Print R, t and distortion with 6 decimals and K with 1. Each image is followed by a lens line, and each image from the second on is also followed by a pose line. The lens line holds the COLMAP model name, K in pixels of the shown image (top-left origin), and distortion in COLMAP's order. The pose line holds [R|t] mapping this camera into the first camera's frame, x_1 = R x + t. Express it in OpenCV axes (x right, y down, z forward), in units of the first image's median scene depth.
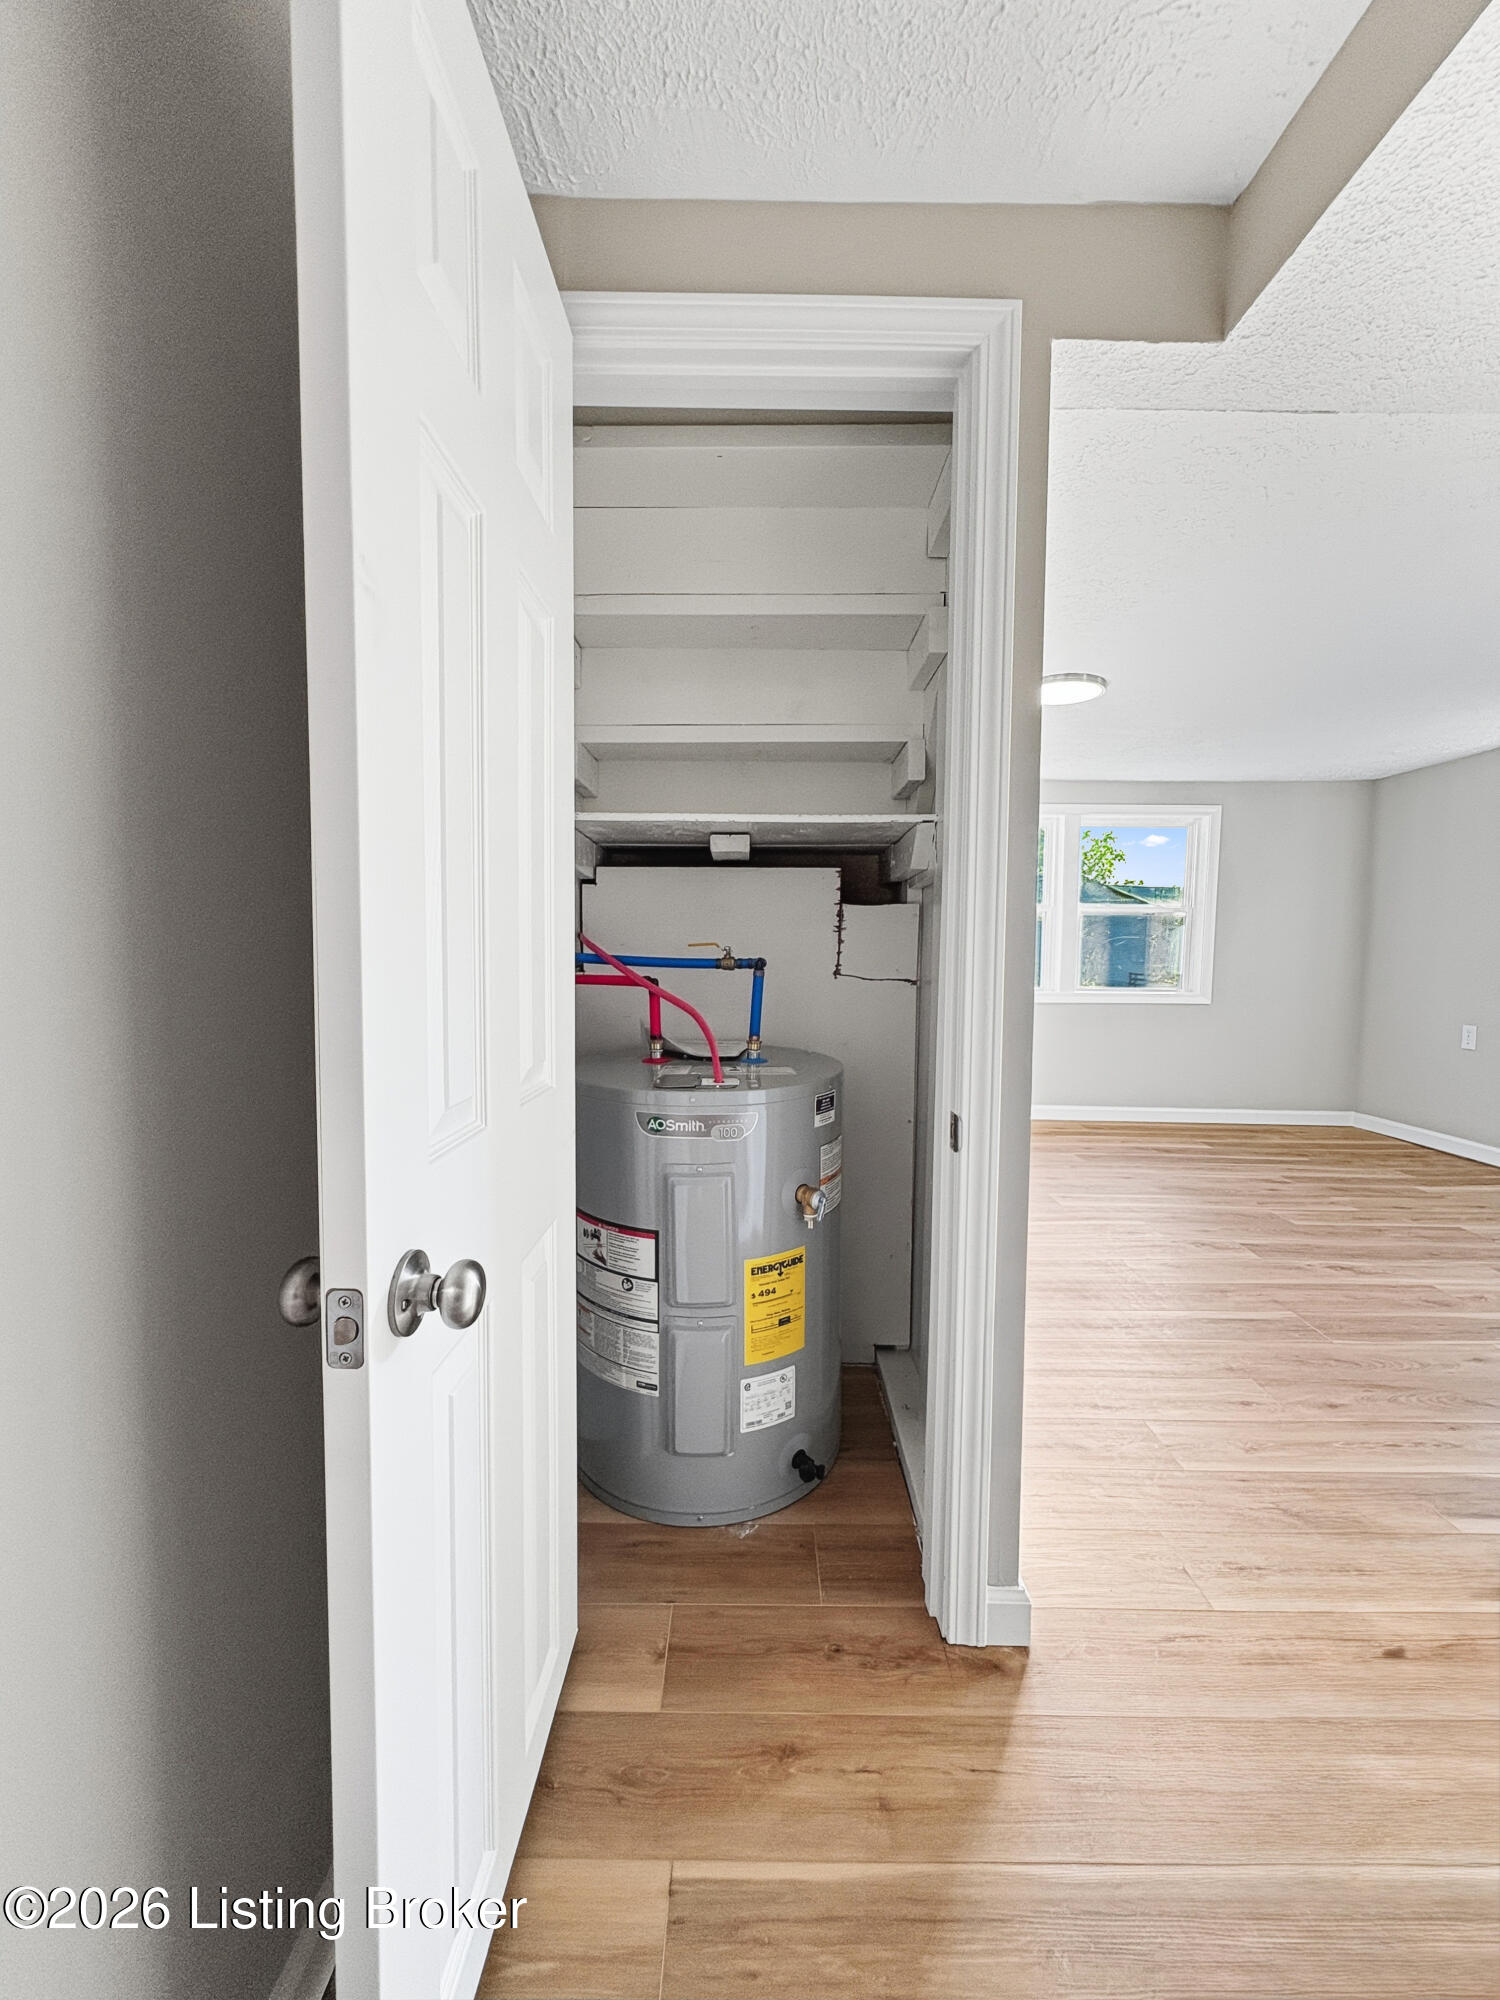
lens RADIAL K [[797.5, 0, 756.3], [0, 797.5, 1001.3], [0, 0, 1]] dist [0.002006, -0.000106]
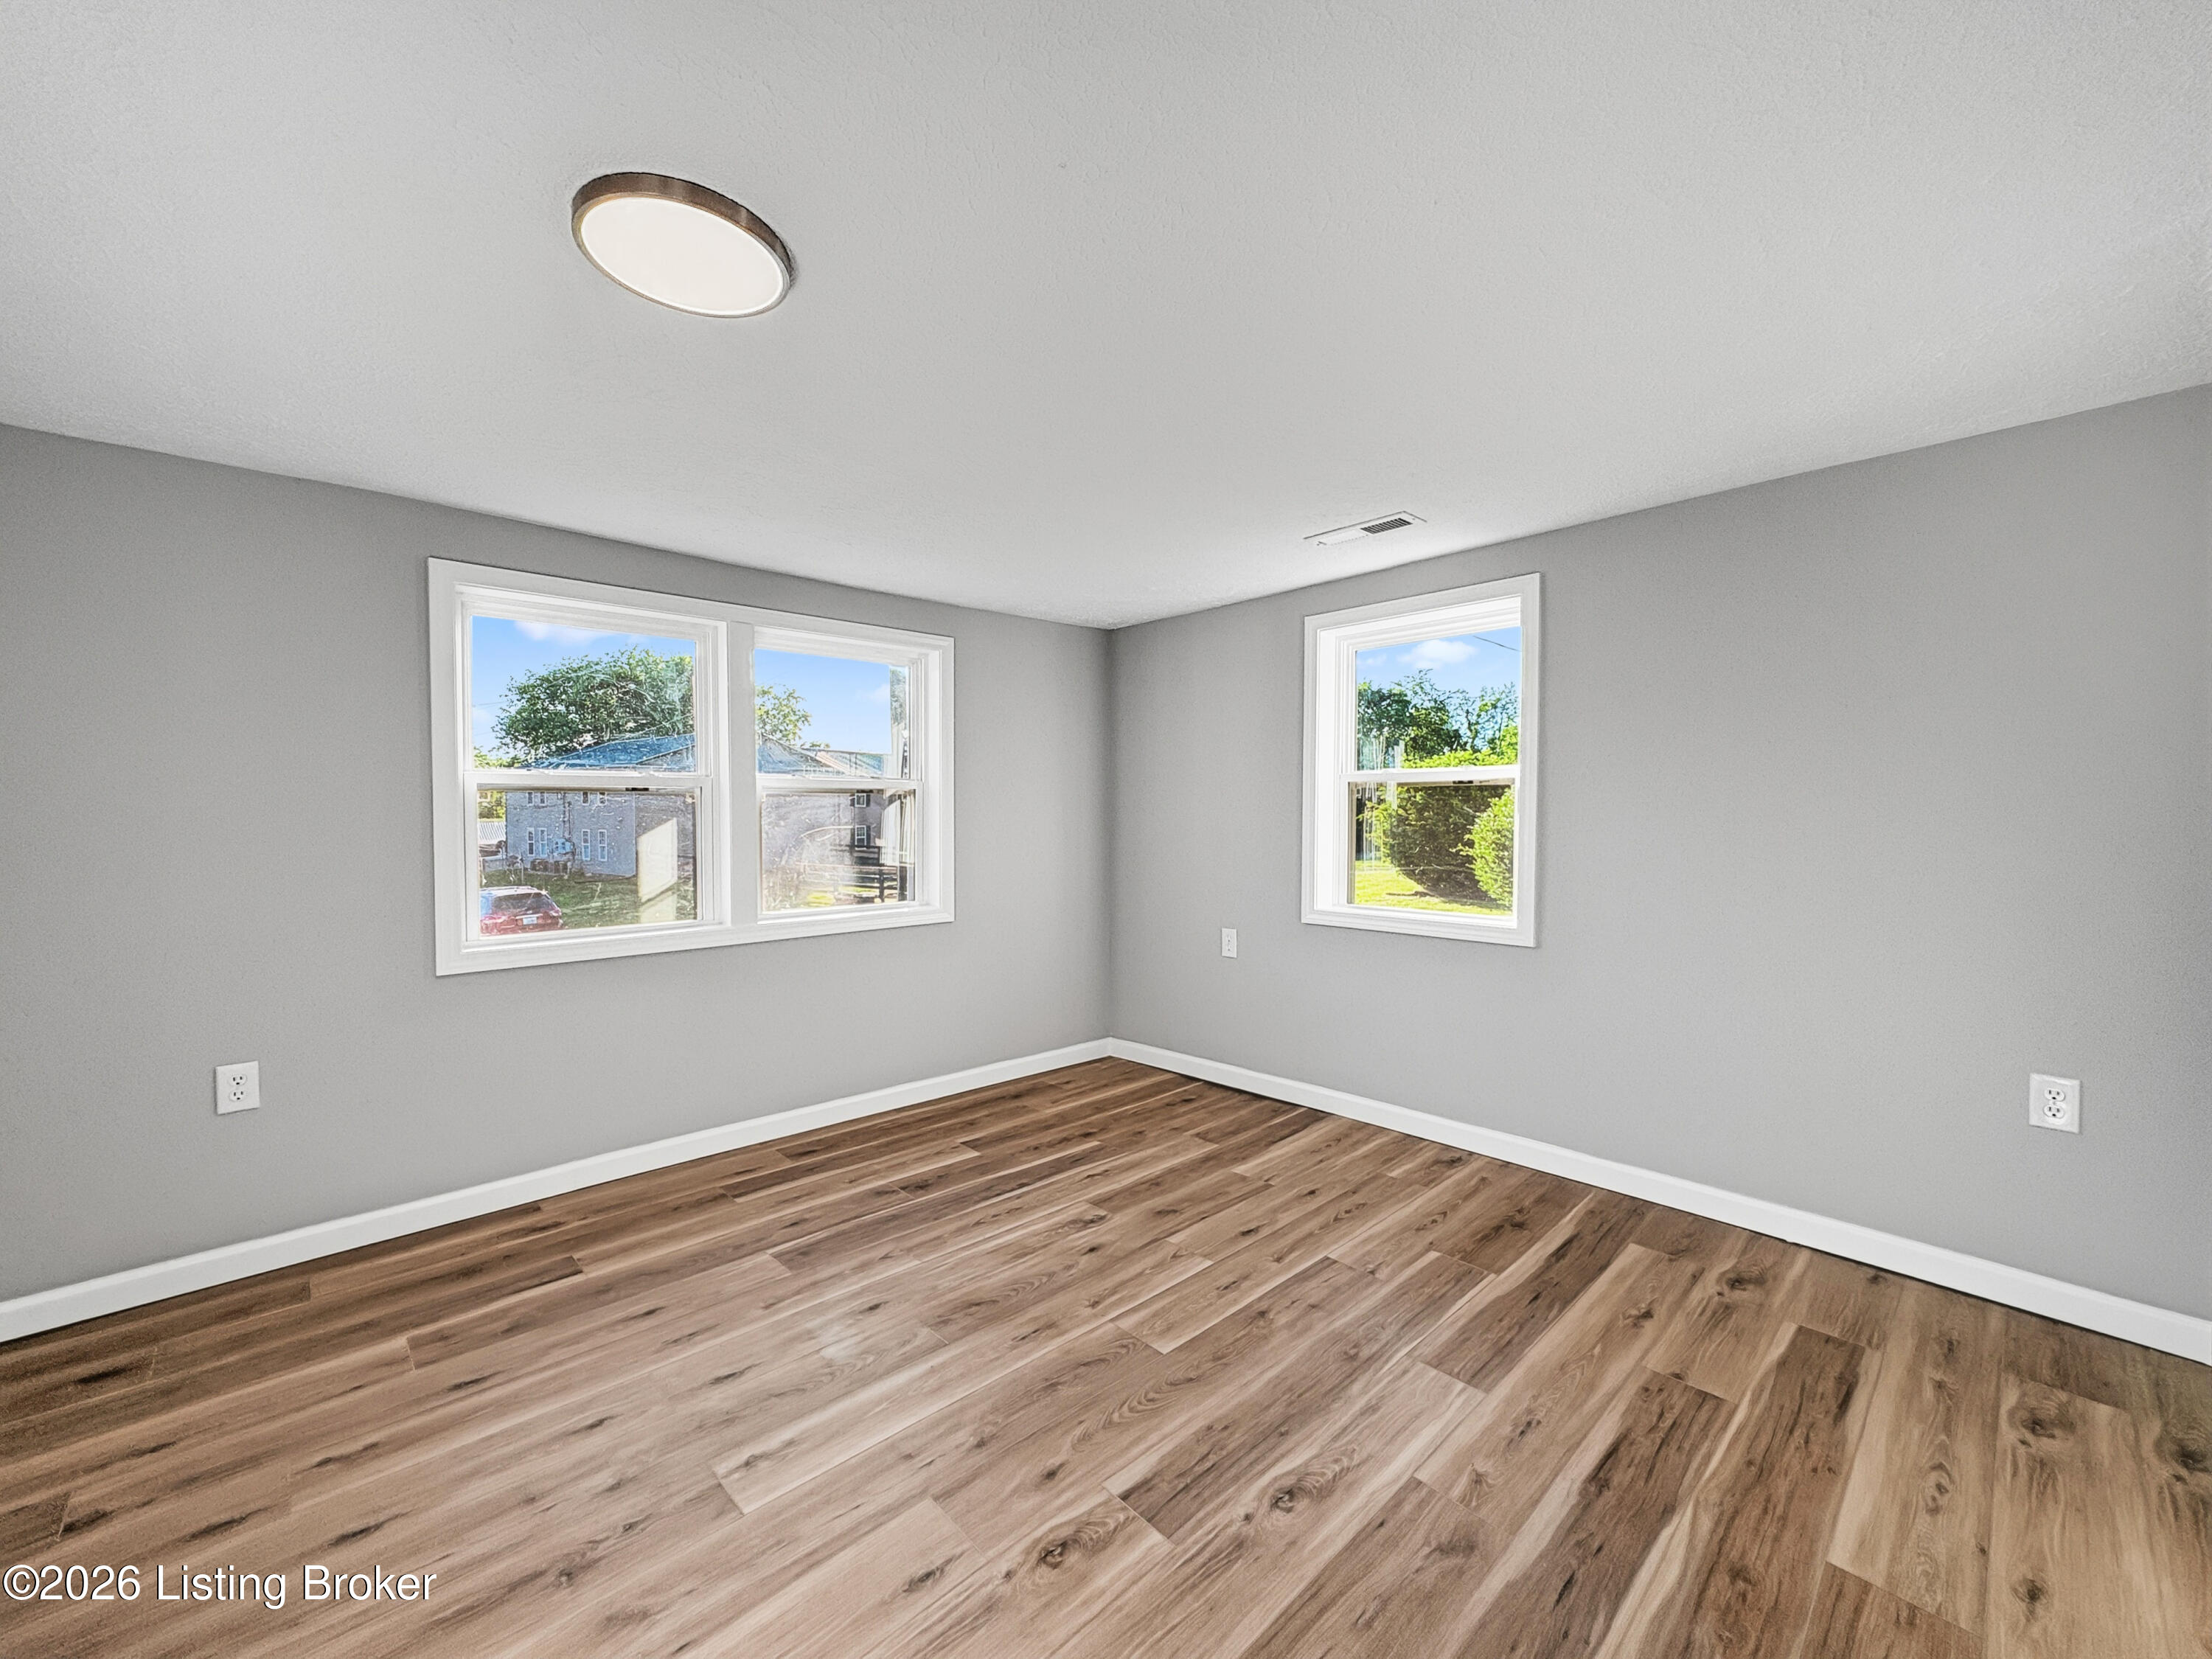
lens RADIAL K [[882.1, 0, 1114.8], [0, 882.1, 823.0], [0, 0, 1]] dist [0.002006, -0.000106]
pose [[0.724229, -0.019576, 0.689282, 0.149512], [0.059598, 0.997633, -0.034287, -0.048886], [-0.686980, 0.065911, 0.723681, 0.357805]]
